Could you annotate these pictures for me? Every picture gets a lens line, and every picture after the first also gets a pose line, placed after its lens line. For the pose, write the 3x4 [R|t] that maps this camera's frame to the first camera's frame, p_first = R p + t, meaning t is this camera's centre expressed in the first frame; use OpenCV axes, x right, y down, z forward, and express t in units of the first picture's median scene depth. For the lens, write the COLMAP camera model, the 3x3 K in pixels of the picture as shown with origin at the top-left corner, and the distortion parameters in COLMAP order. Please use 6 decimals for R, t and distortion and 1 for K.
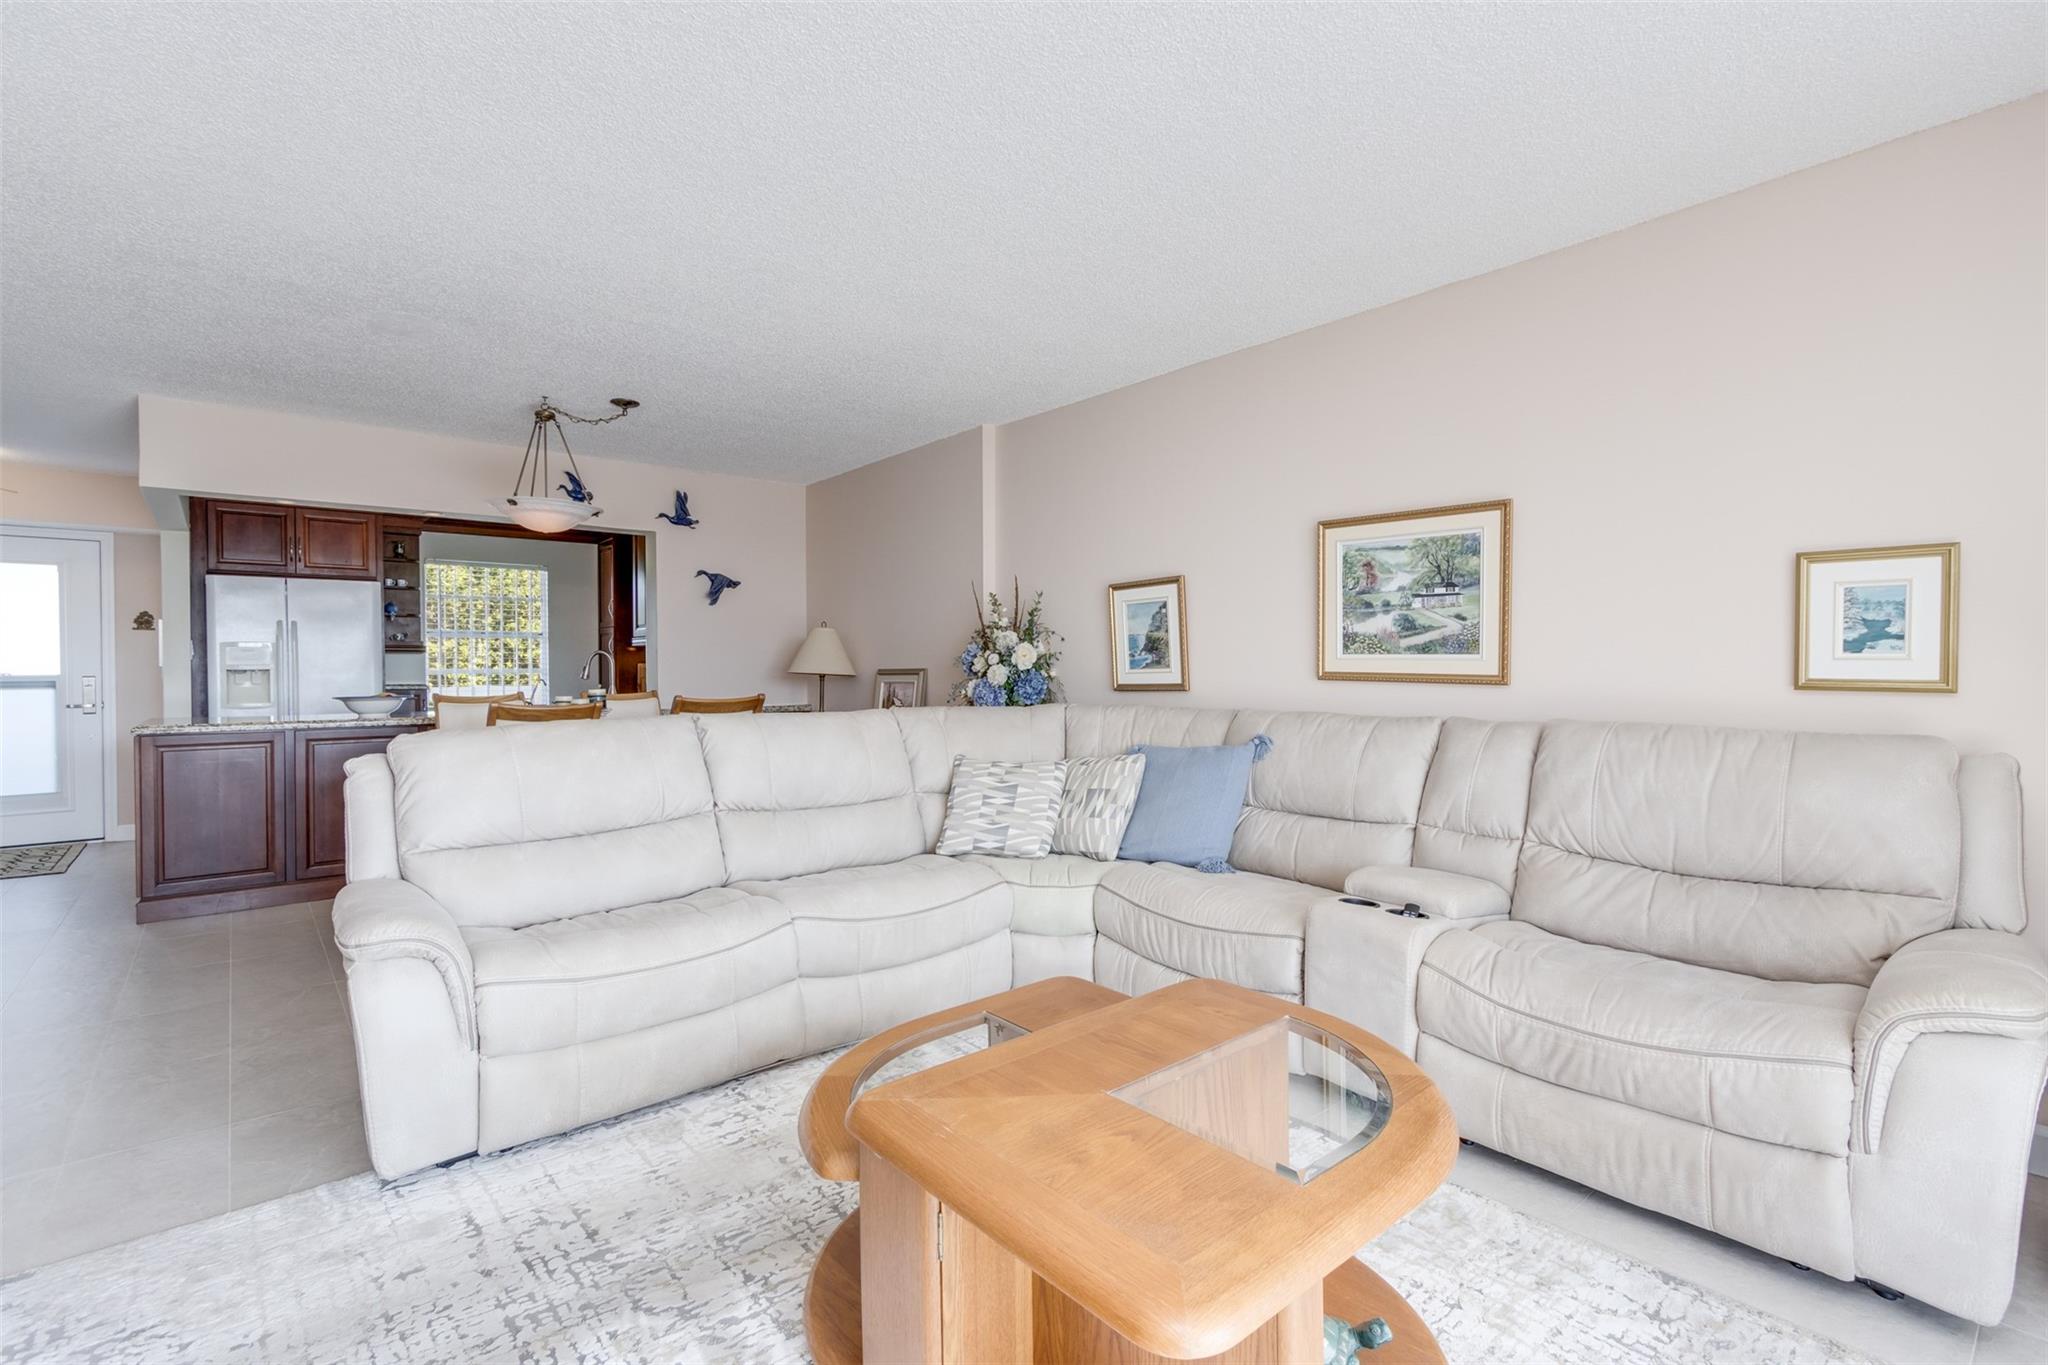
lens RADIAL K [[937.0, 0, 1033.8], [0, 937.0, 675.0], [0, 0, 1]] dist [0.000513, -0.000539]
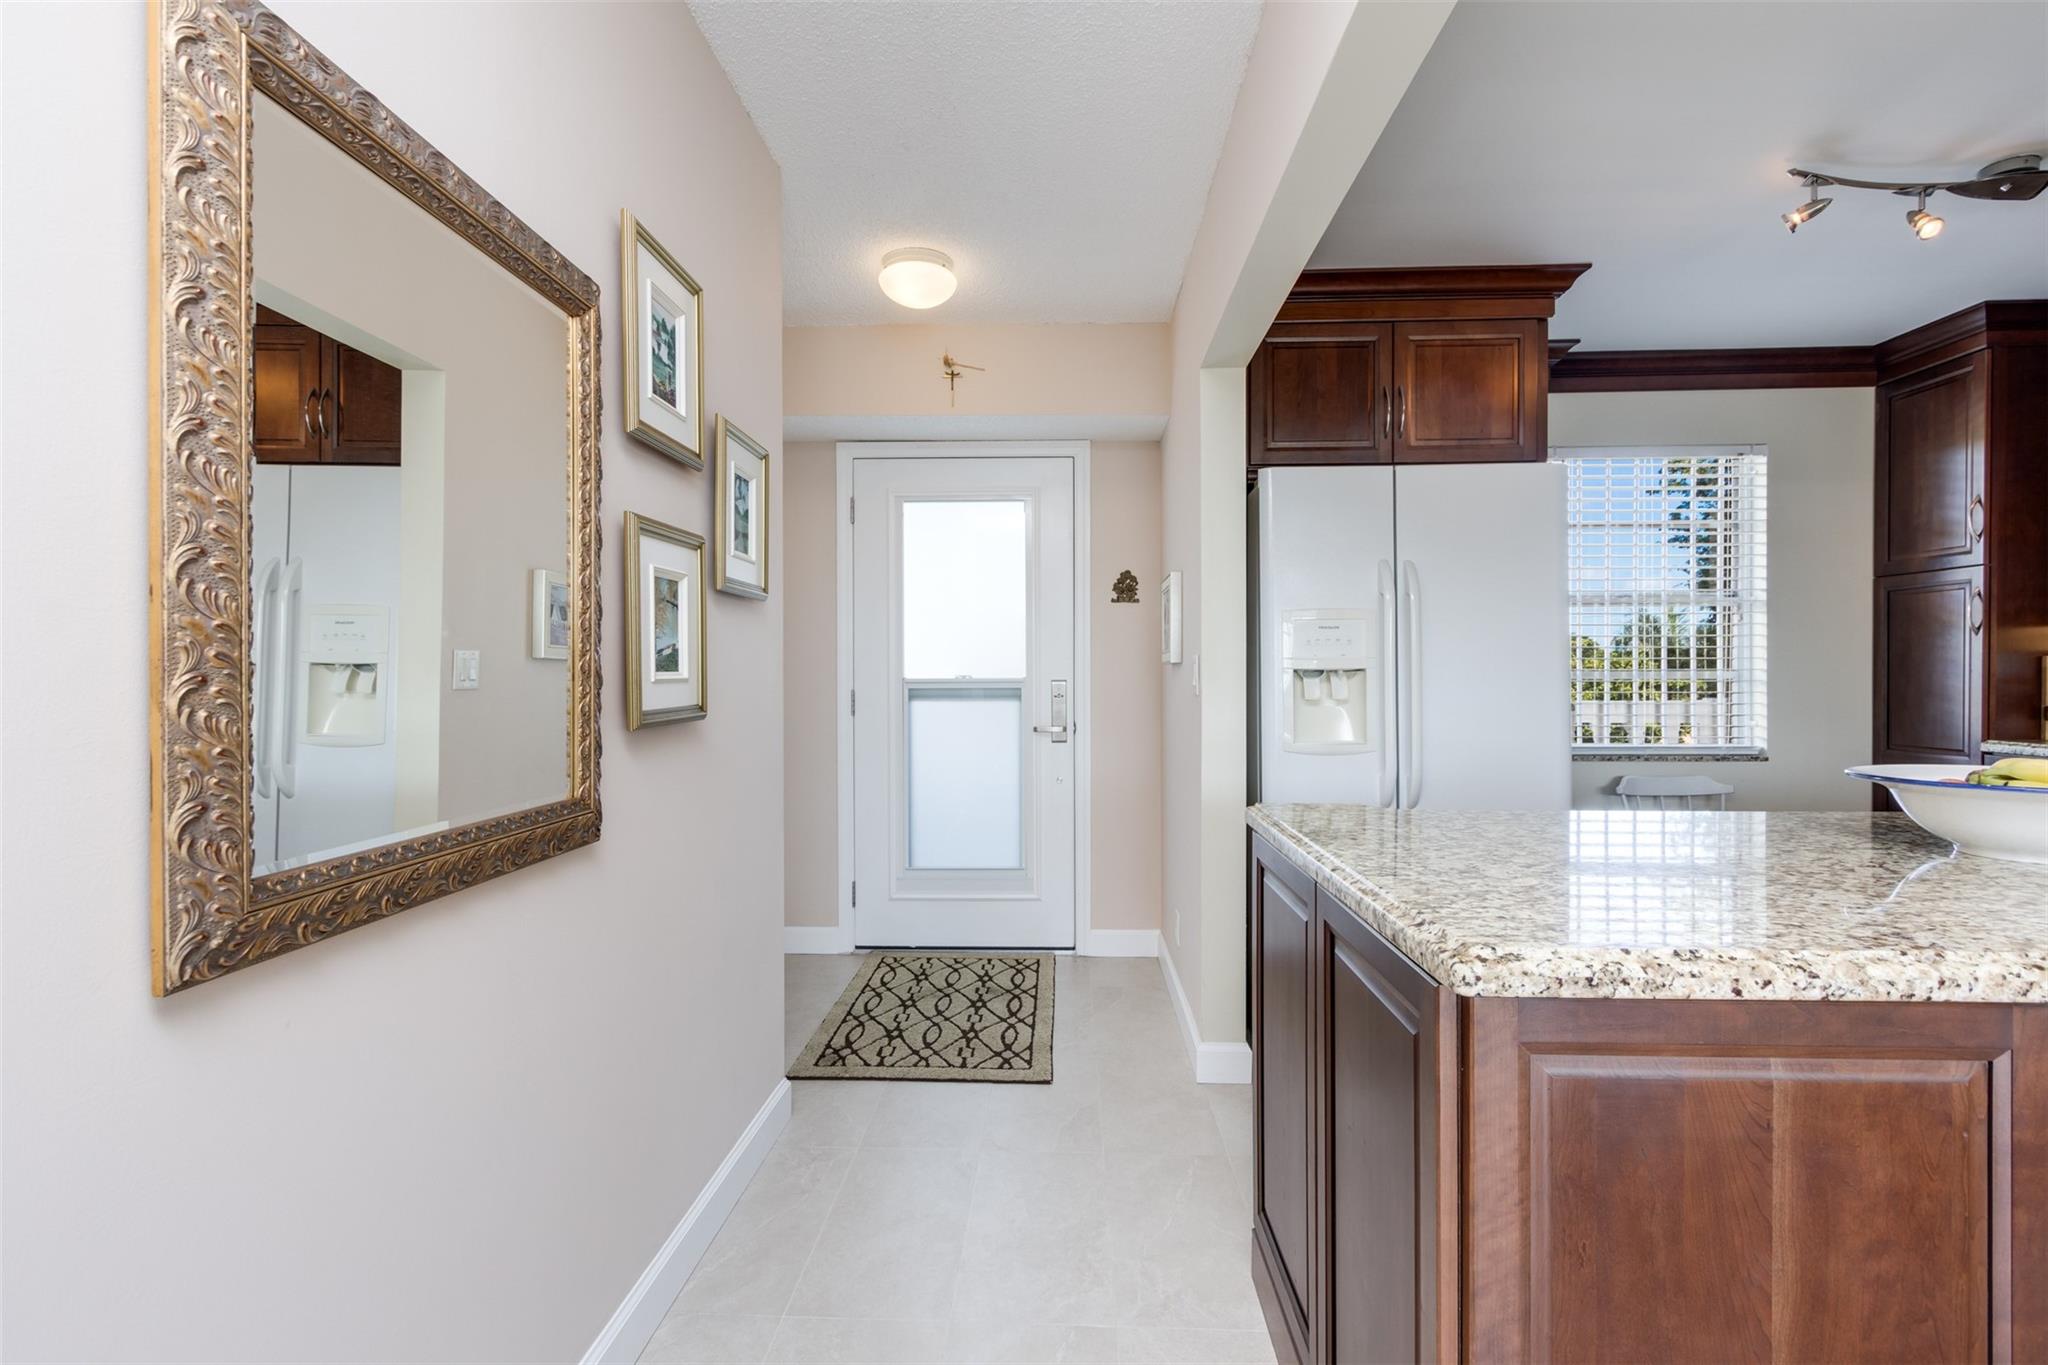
lens RADIAL K [[935.5, 0, 1033.4], [0, 935.5, 682.9], [0, 0, 1]] dist [0.001113, -0.000202]
pose [[0.734695, 0.008698, -0.678342, -0.932485], [-0.005785, 0.999962, 0.006557, -0.001745], [0.678373, -0.000893, 0.734717, 0.831163]]
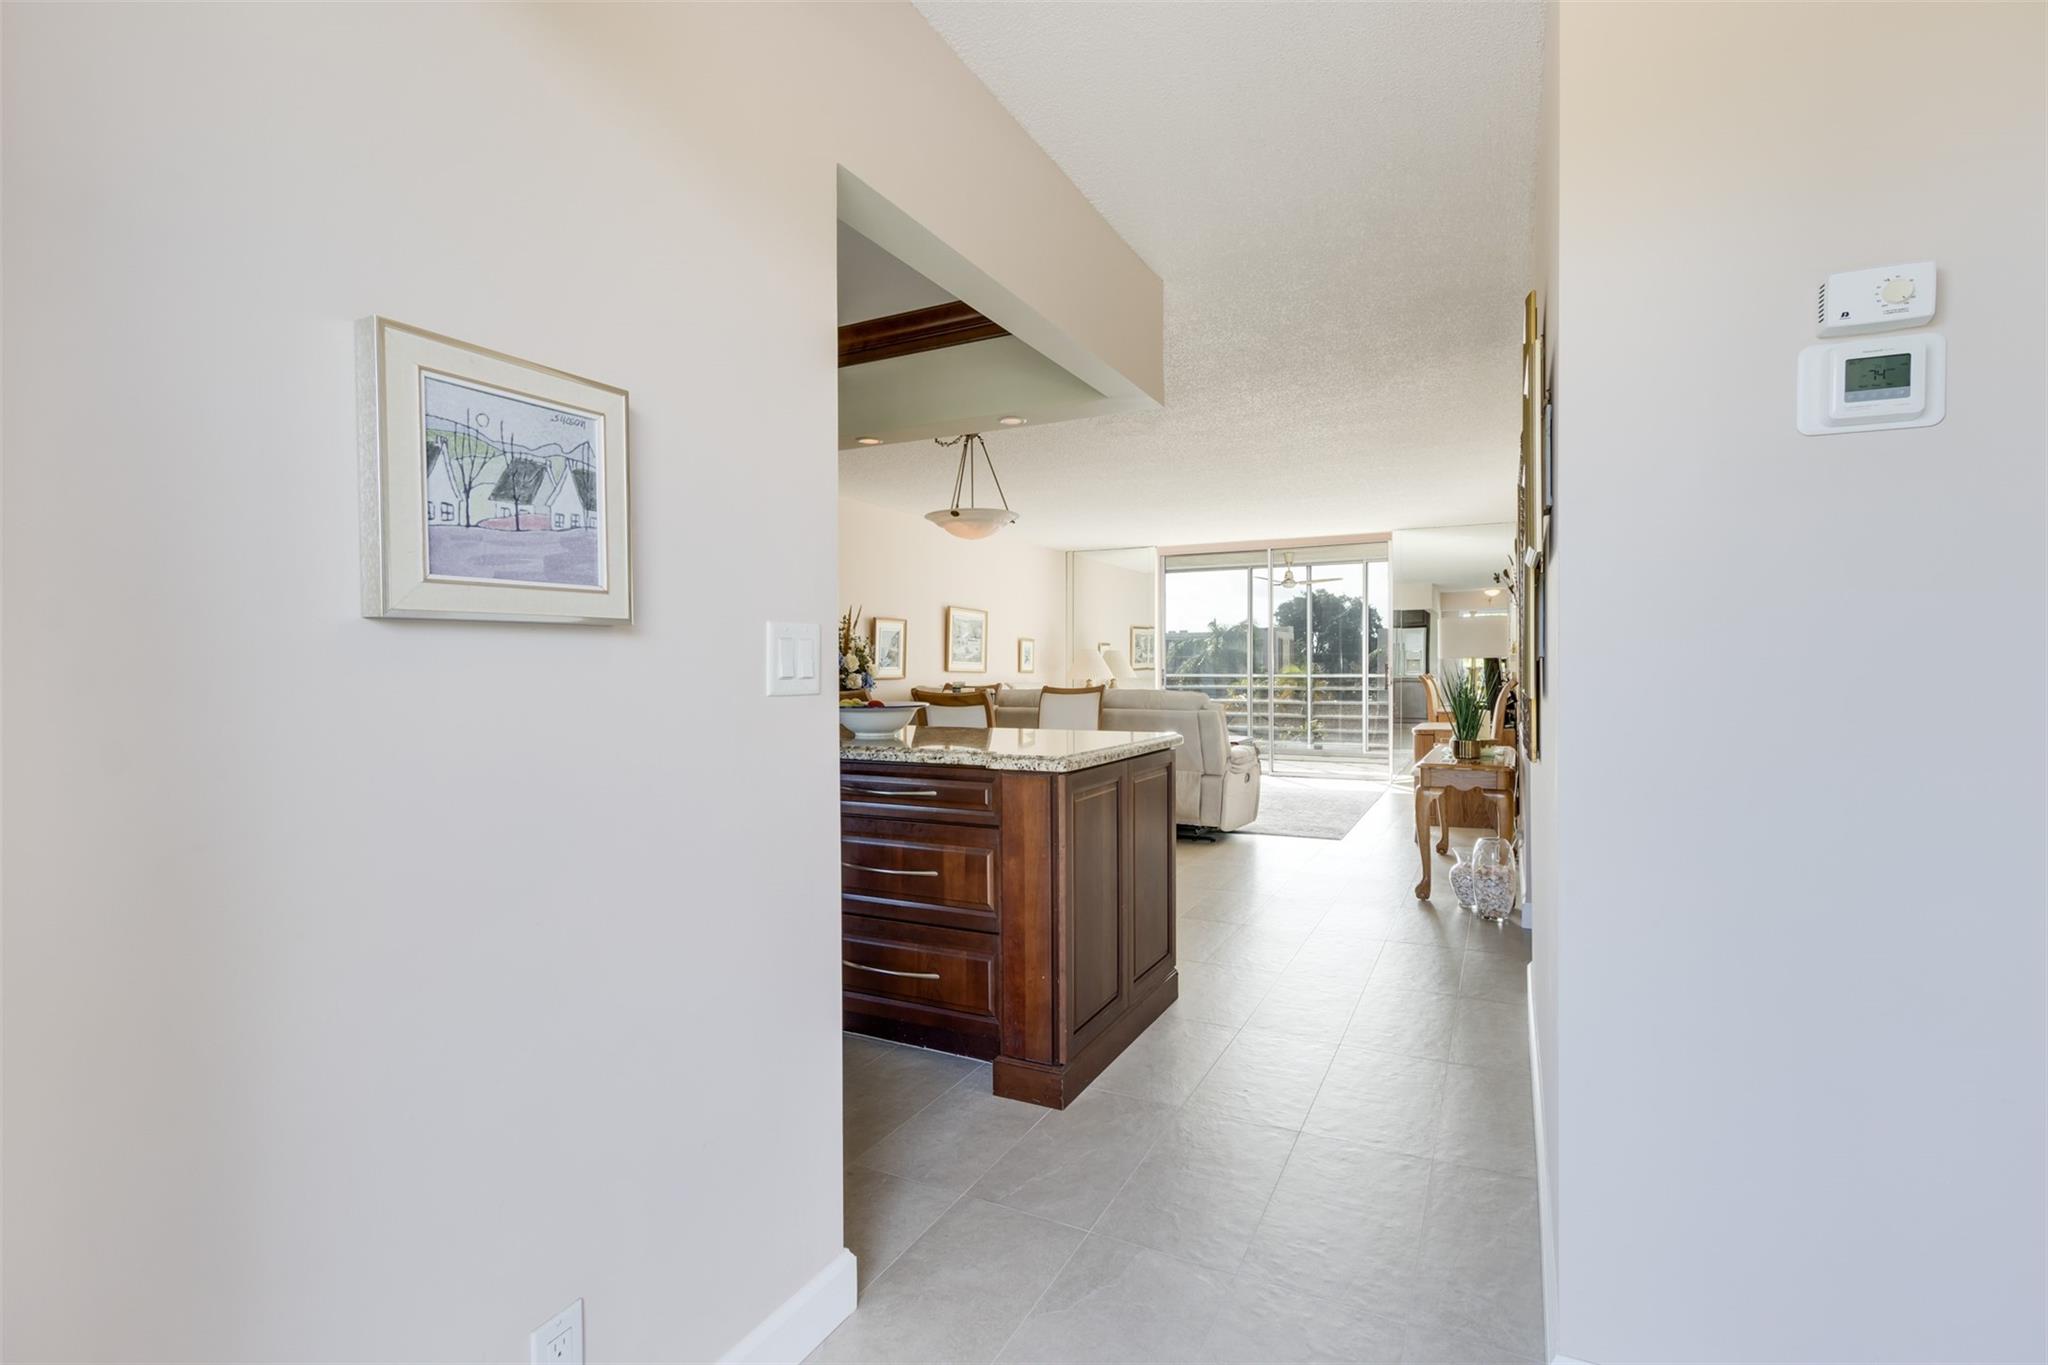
lens RADIAL K [[927.9, 0, 1024.0], [0, 927.9, 682.5], [0, 0, 1]] dist [0.000680, -0.000032]
pose [[-0.375011, -0.008530, 0.926981, -1.668449], [0.012701, 0.999817, 0.014339, 0.000512], [-0.926933, 0.017151, -0.374834, 1.452605]]
